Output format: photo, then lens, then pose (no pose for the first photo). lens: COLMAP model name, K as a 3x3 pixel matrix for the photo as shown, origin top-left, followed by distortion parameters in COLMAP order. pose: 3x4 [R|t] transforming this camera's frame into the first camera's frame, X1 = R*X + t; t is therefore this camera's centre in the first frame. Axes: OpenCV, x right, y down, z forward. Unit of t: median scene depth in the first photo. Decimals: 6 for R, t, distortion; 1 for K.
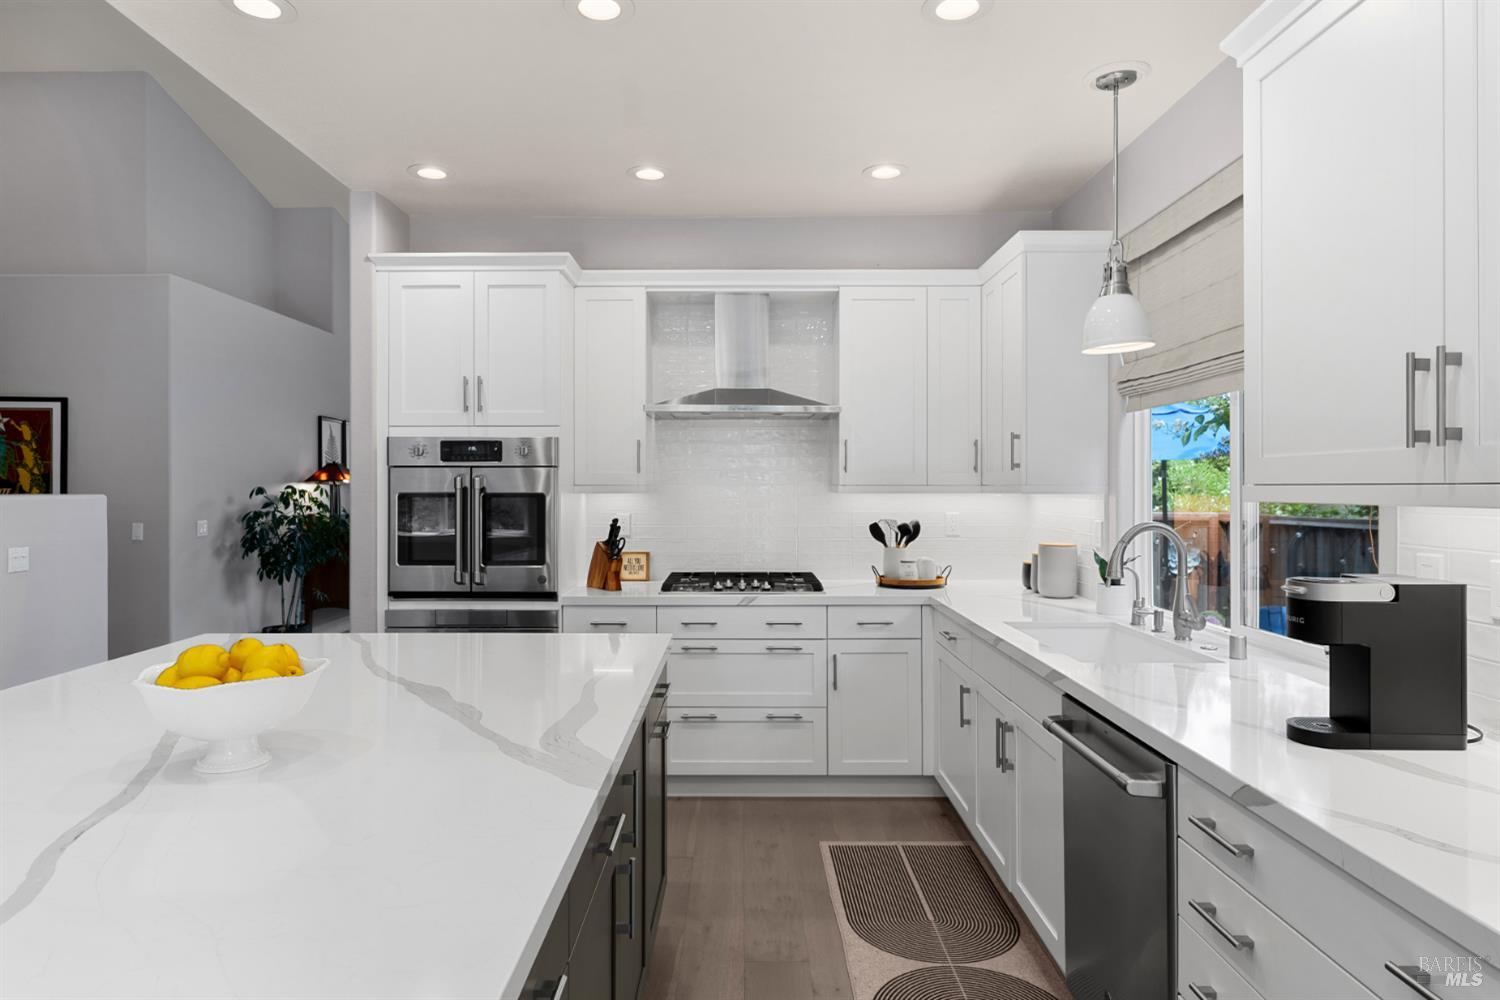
lens RADIAL K [[896.5, 0, 733.9], [0, 896.5, 480.9], [0, 0, 1]] dist [-0.003490, 0.000303]
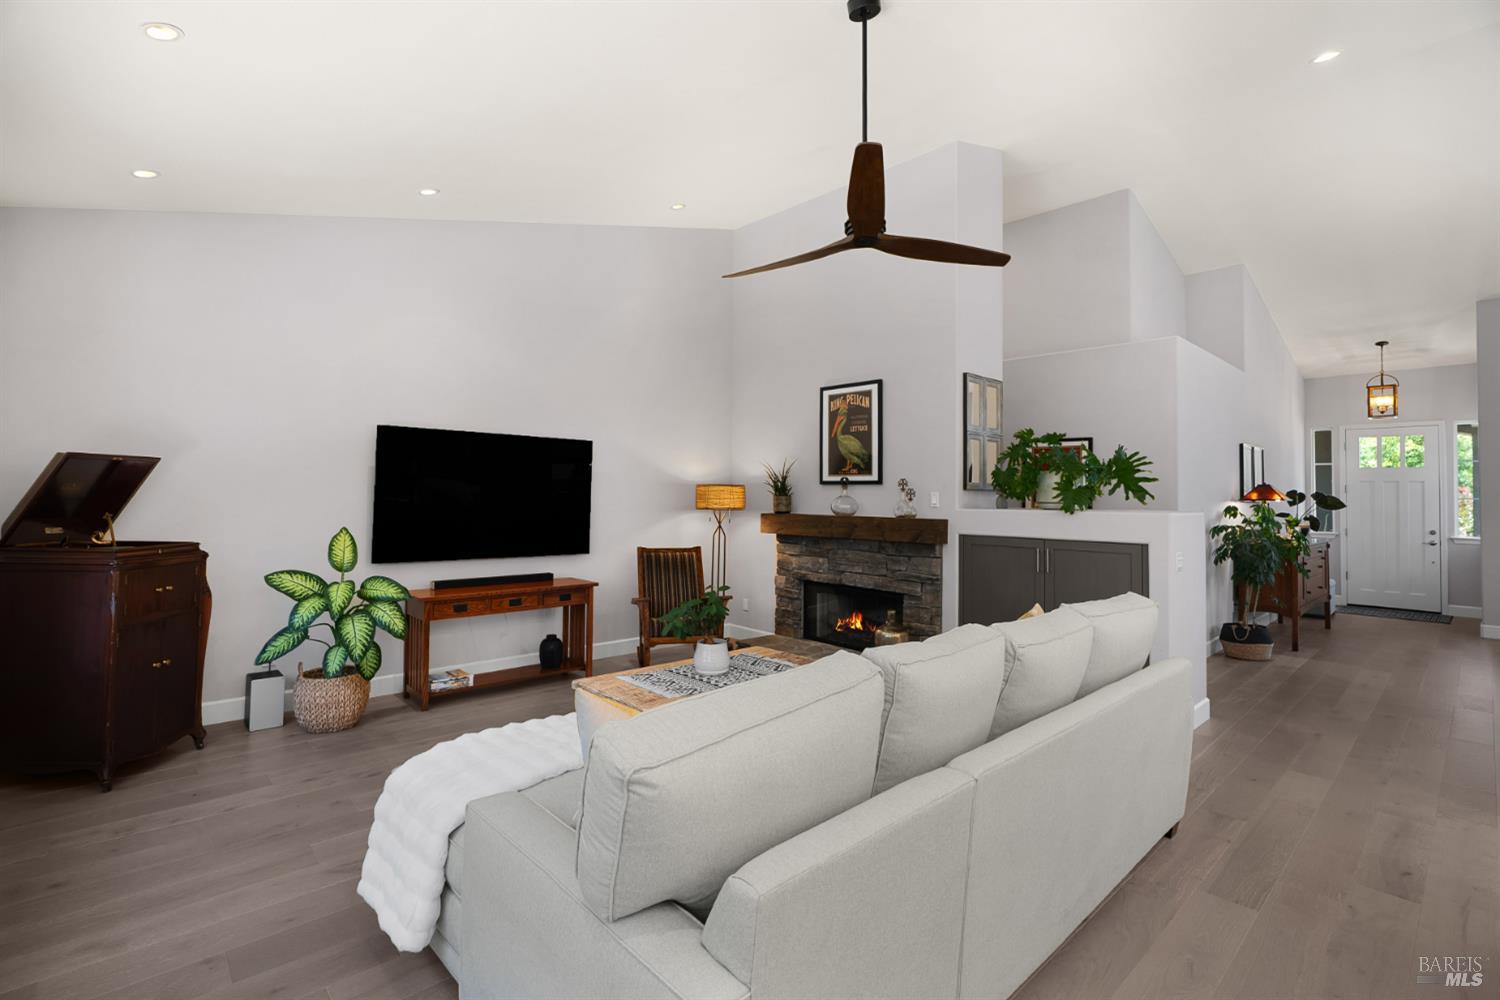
lens RADIAL K [[690.0, 0, 746.8], [0, 690.0, 498.5], [0, 0, 1]] dist [-0.004363, 0.000955]
pose [[0.696295, 0.014445, -0.717611, -0.535798], [-0.011356, 0.999894, 0.009109, -0.006553], [0.717666, 0.001807, 0.696385, -0.169305]]
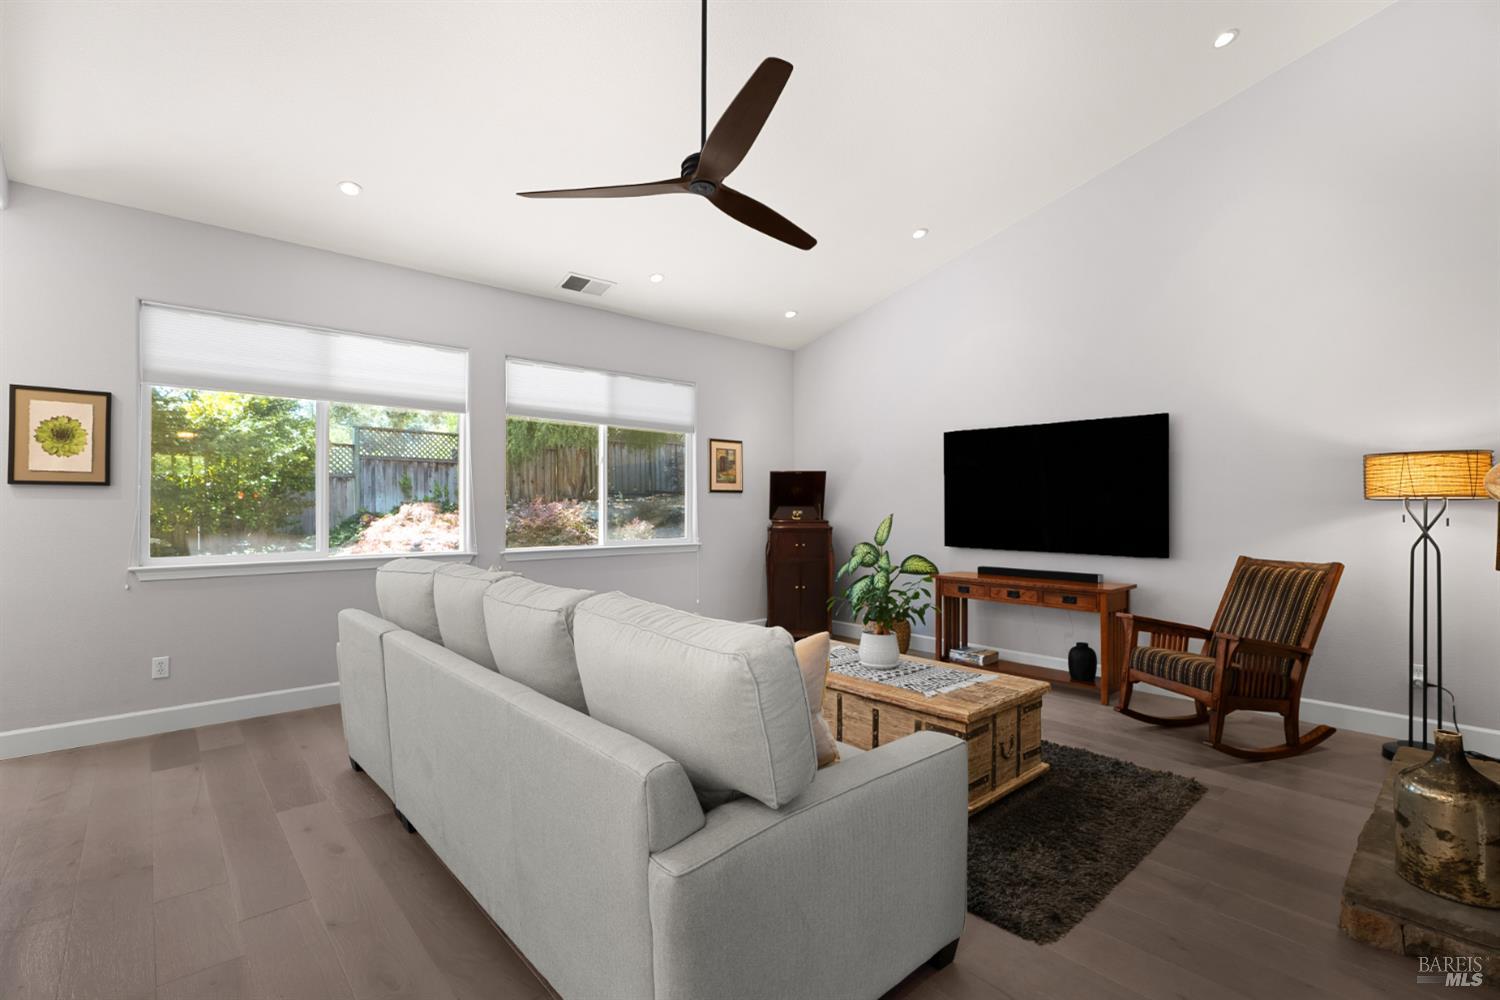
lens RADIAL K [[690.0, 0, 746.8], [0, 690.0, 498.5], [0, 0, 1]] dist [-0.004363, 0.000955]
pose [[-0.746144, -0.003461, -0.665776, -0.548871], [0.003881, 0.999947, -0.009547, 0.035601], [0.665773, -0.009707, -0.746091, 0.967585]]
